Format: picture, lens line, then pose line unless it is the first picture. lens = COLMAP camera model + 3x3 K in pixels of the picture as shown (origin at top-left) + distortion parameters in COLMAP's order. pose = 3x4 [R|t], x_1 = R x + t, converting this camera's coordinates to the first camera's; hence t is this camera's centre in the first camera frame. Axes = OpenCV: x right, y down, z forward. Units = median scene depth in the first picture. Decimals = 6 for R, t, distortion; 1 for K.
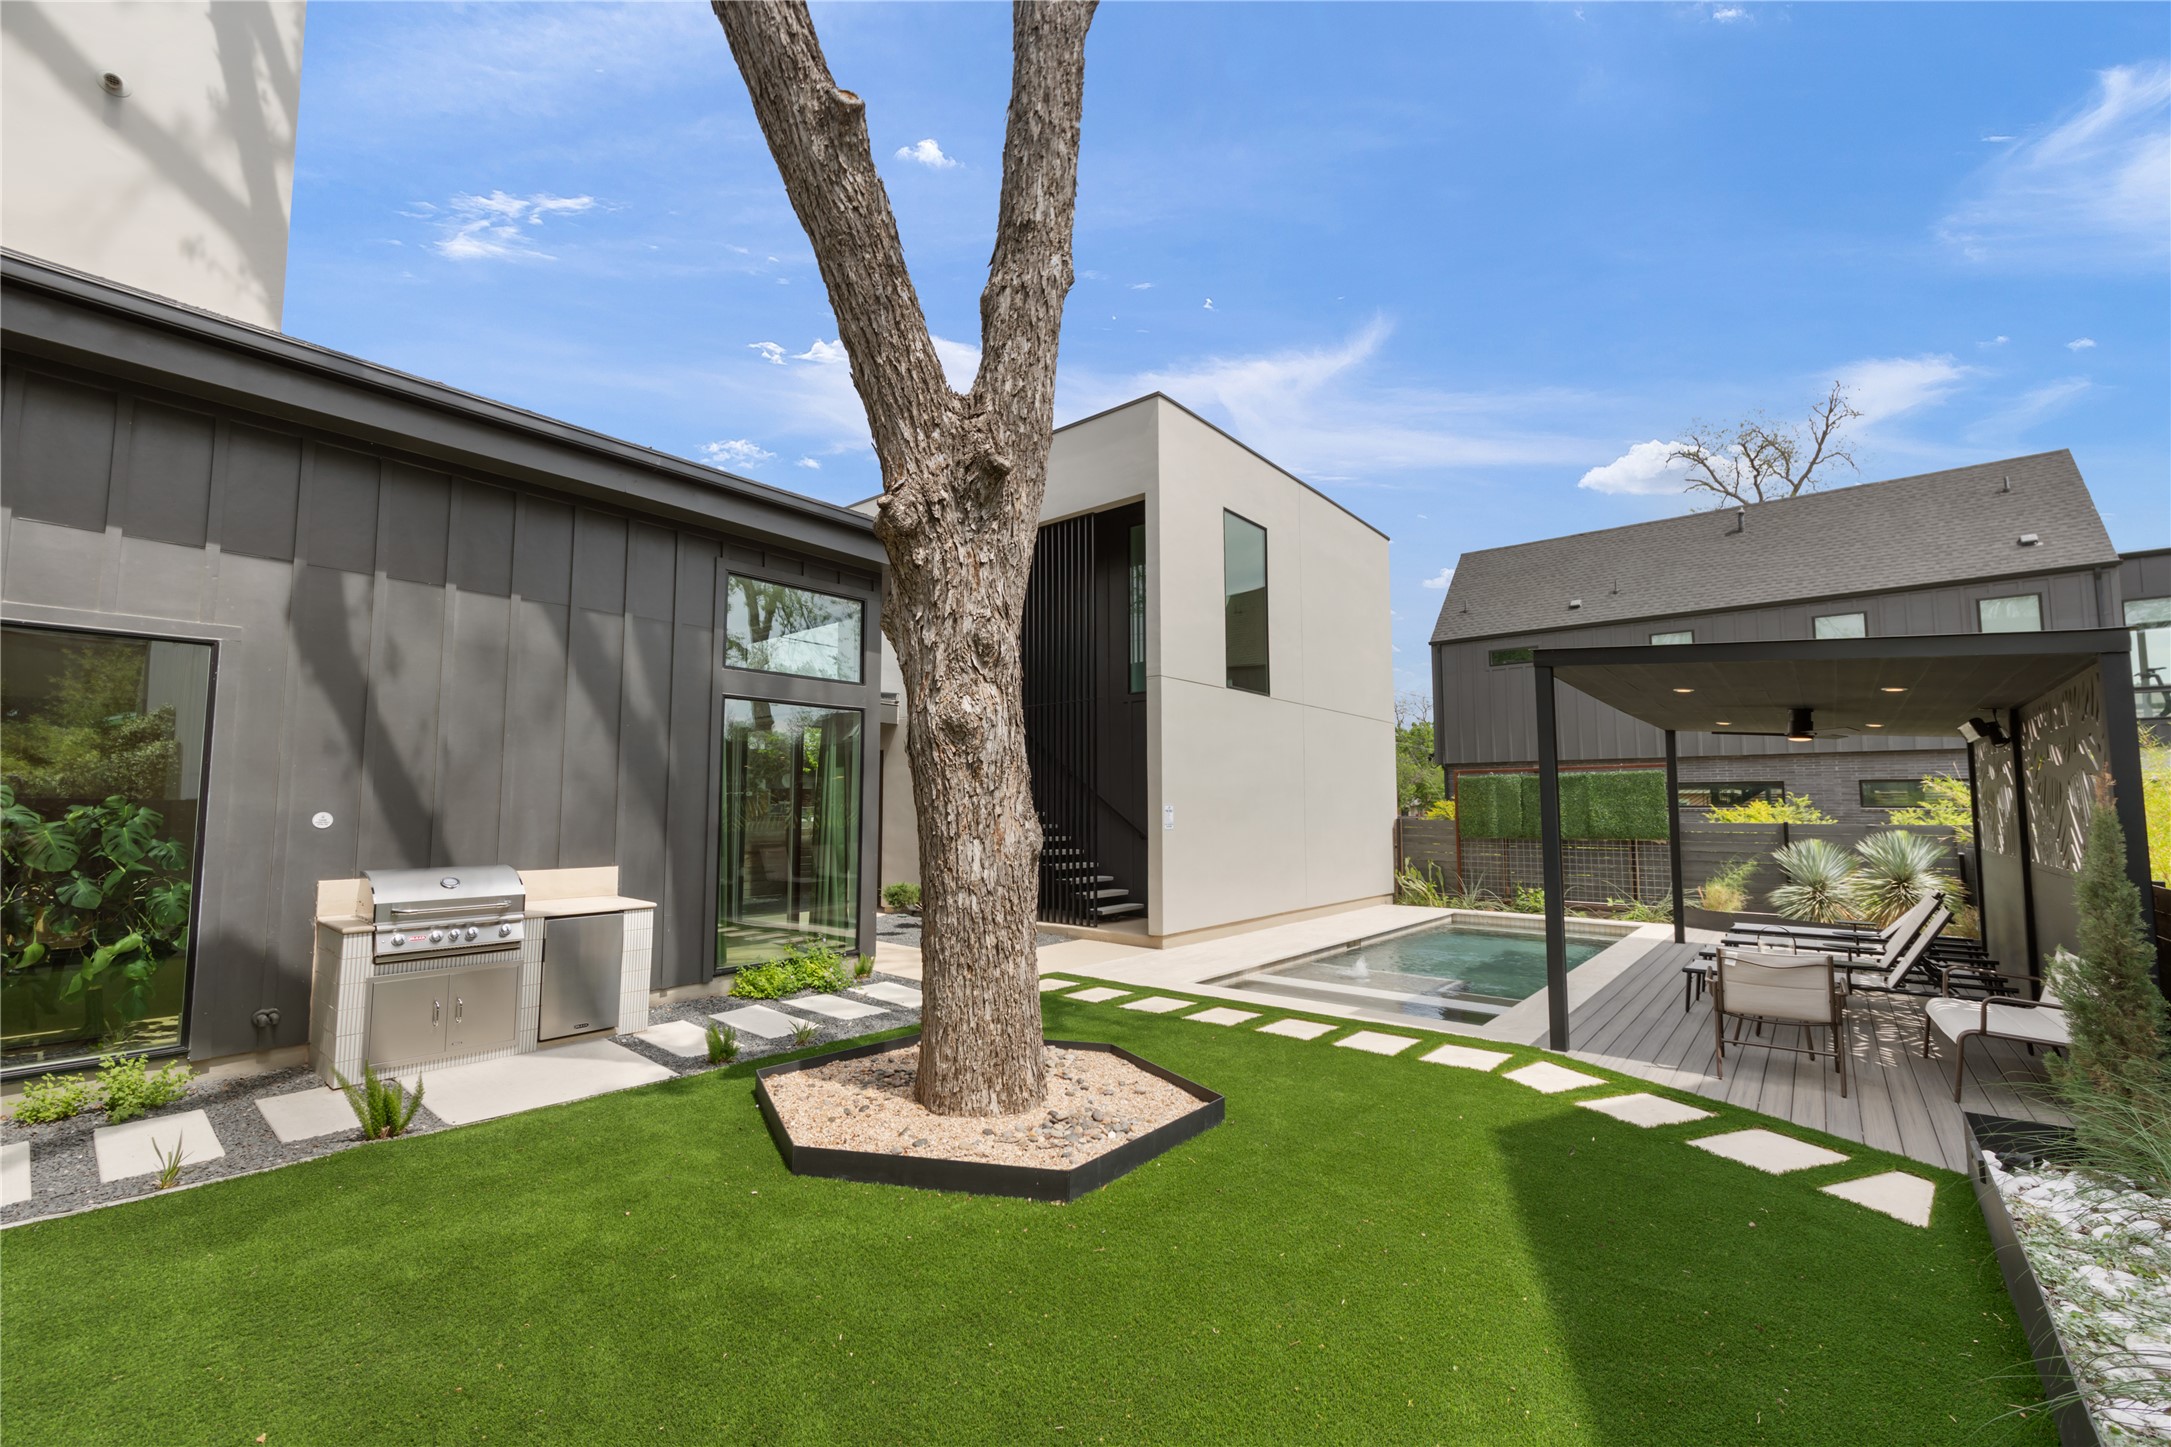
lens RADIAL K [[886.6, 0, 1071.8], [0, 886.6, 729.3], [0, 0, 1]] dist [0.002085, 0.000199]
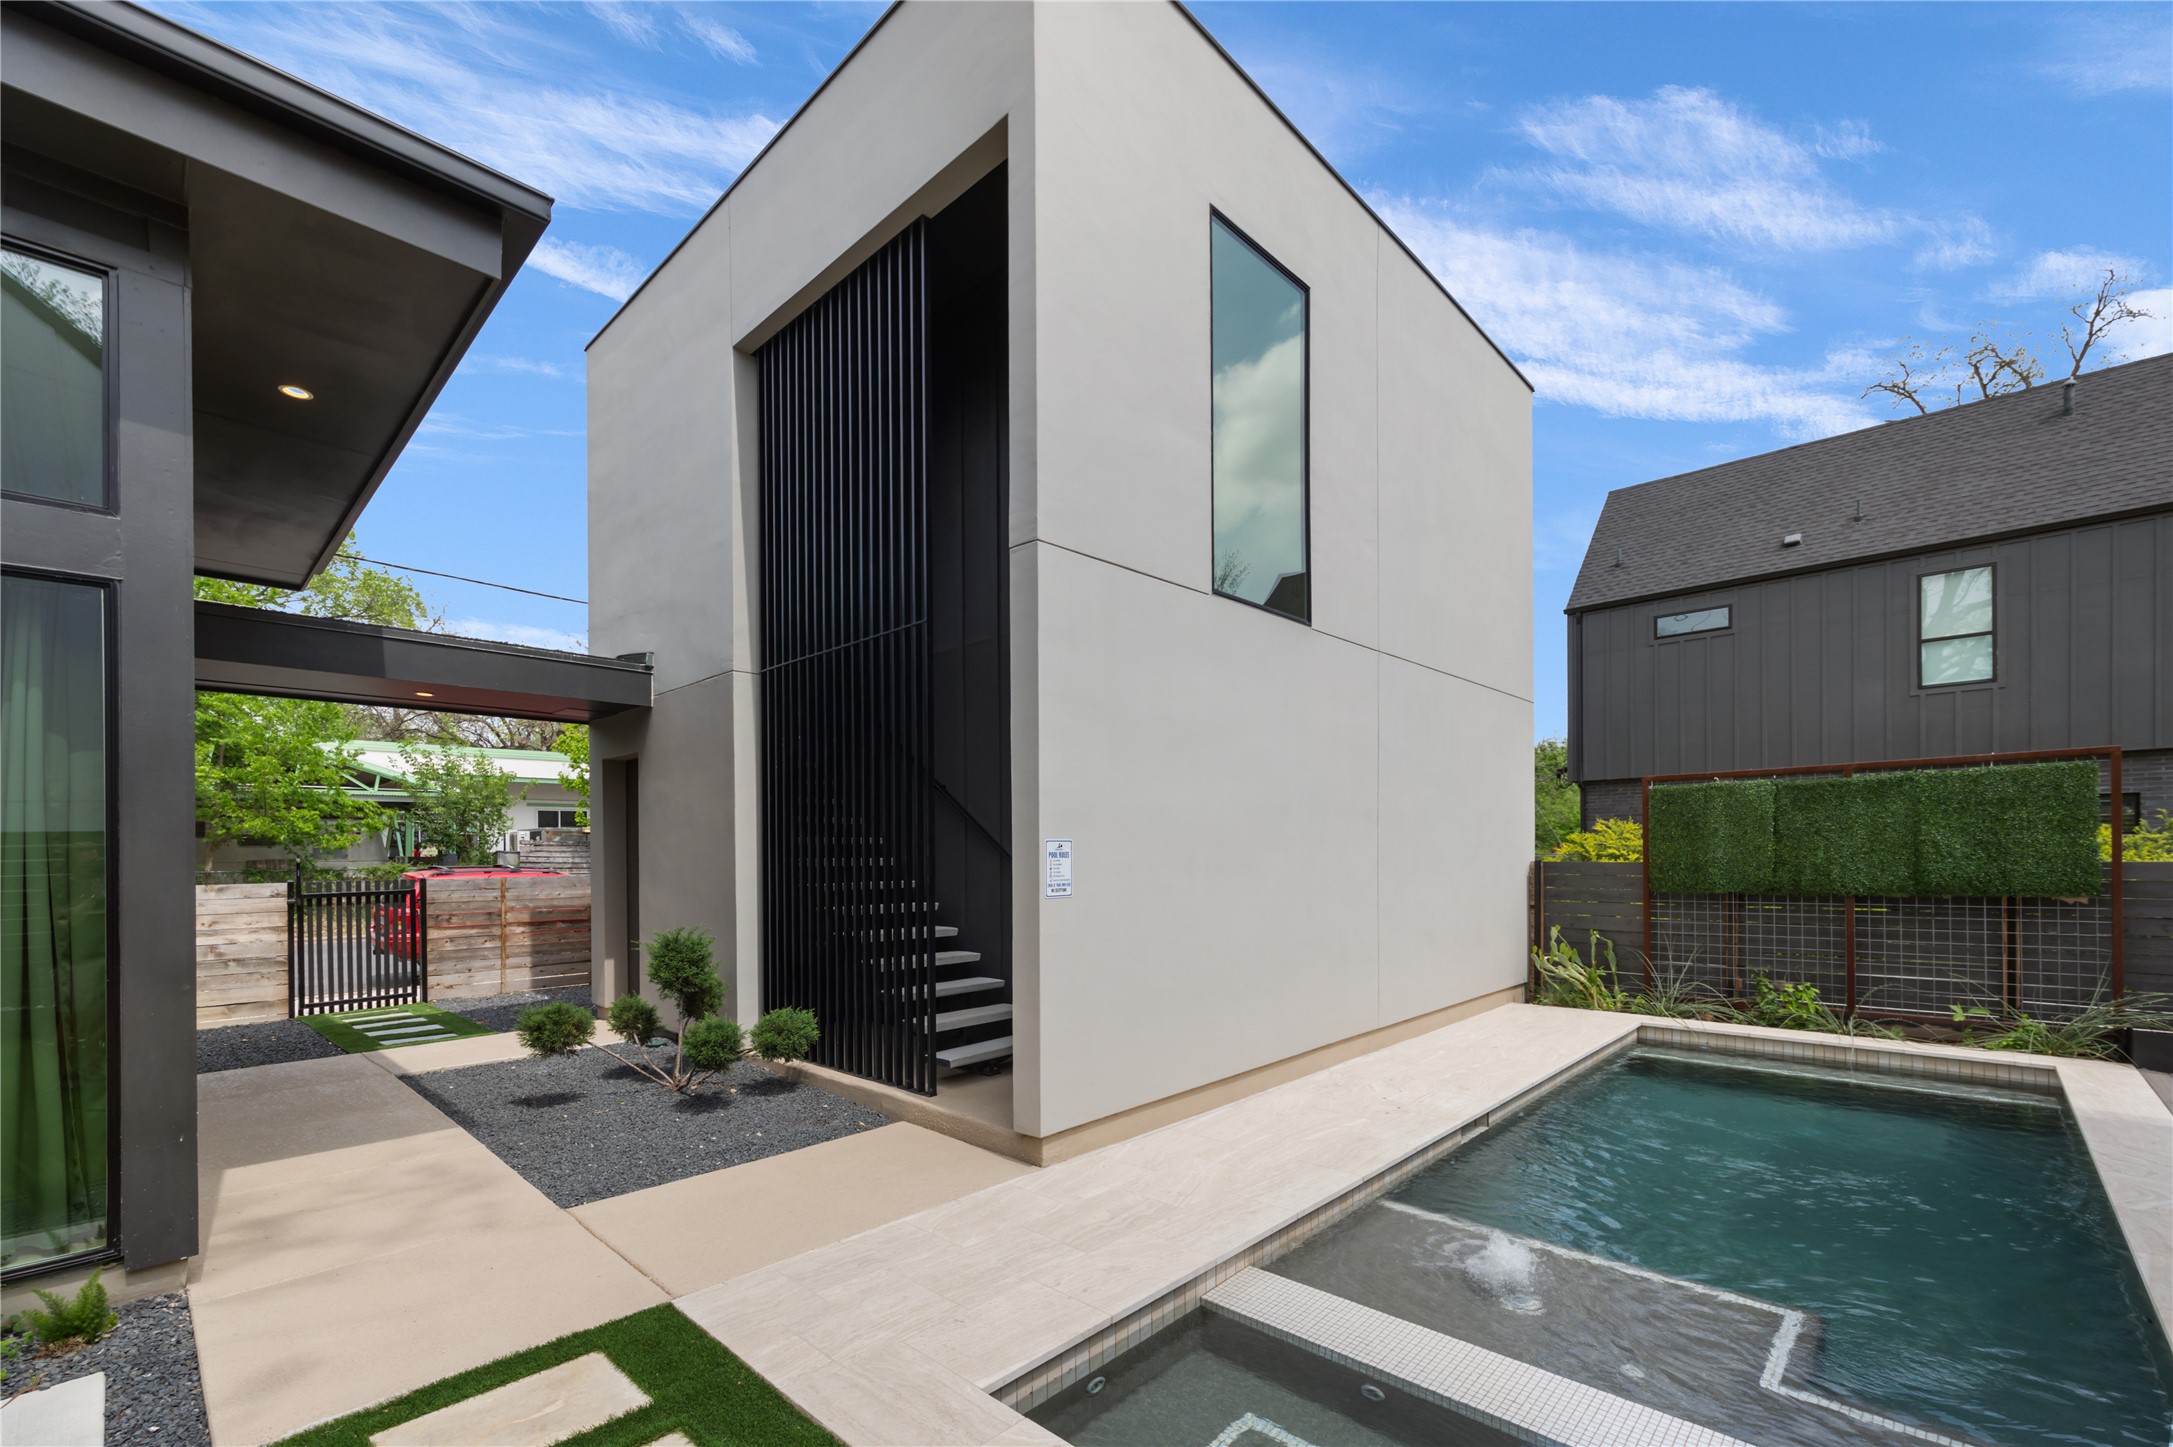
lens RADIAL K [[919.2, 0, 1085.8], [0, 919.2, 857.0], [0, 0, 1]] dist [0.000142, -0.000273]
pose [[0.998025, -0.013782, -0.061292, 0.103153], [0.019593, 0.995262, 0.095239, 0.033822], [0.059689, -0.096252, 0.993566, 0.372282]]
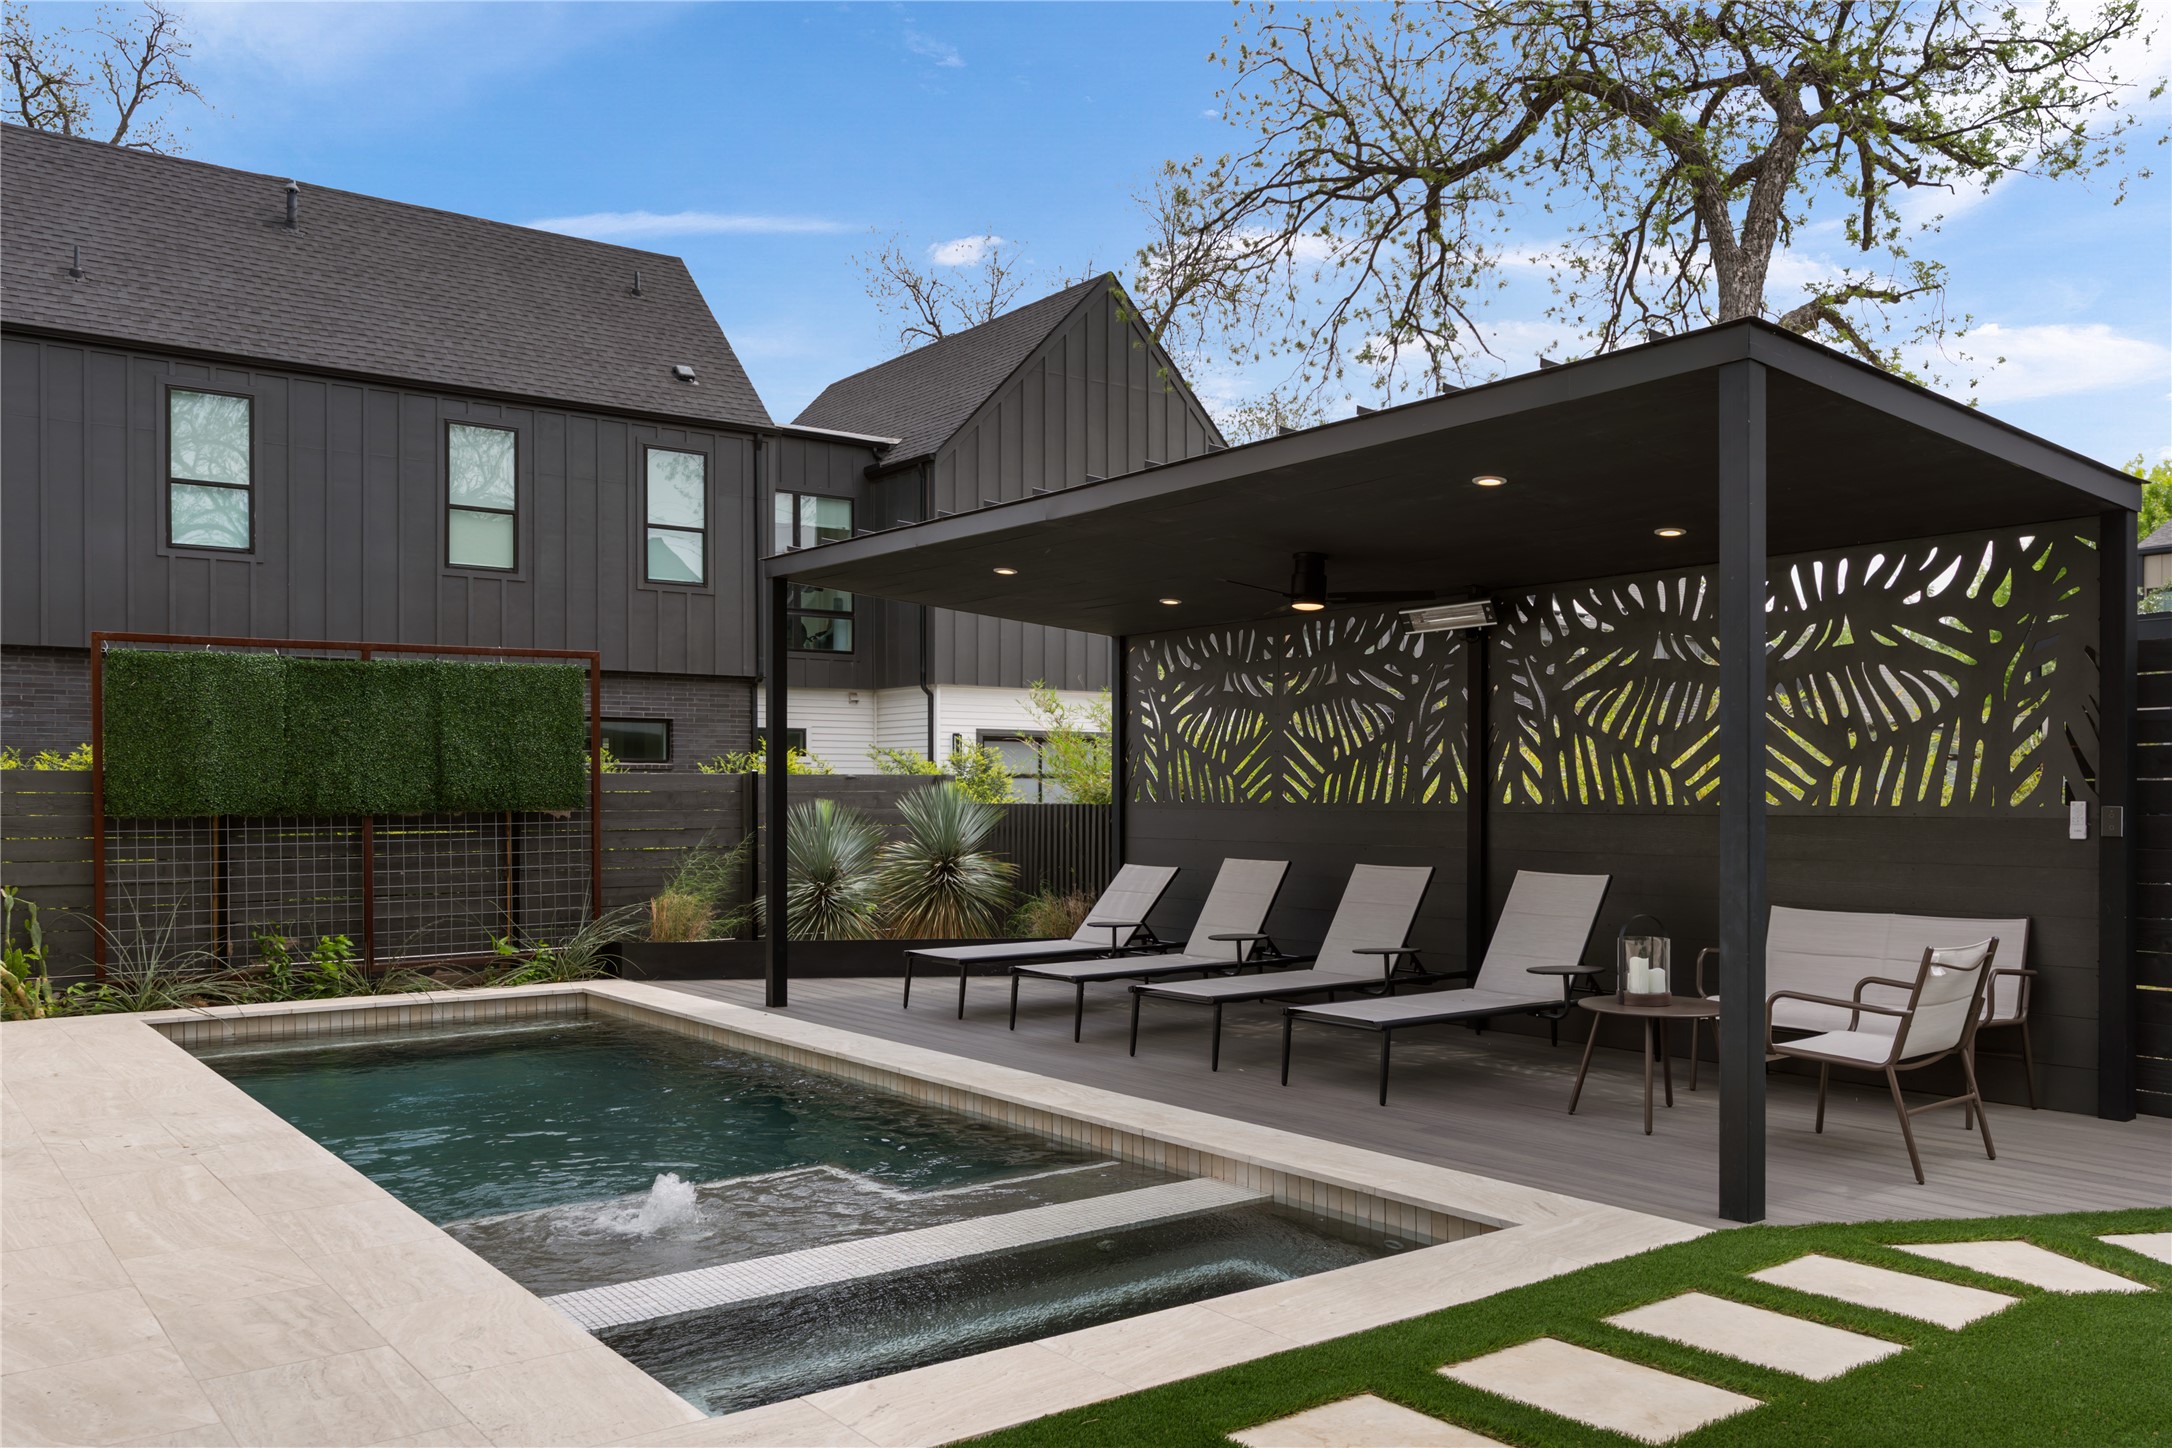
lens RADIAL K [[1685.9, 0, 1089.4], [0, 1685.9, 804.2], [0, 0, 1]] dist [0.003878, 0.003126]
pose [[0.225784, -0.010619, 0.974119, -0.138513], [-0.084898, 0.995922, 0.030535, 0.059732], [-0.970471, -0.089595, 0.223962, 0.445274]]
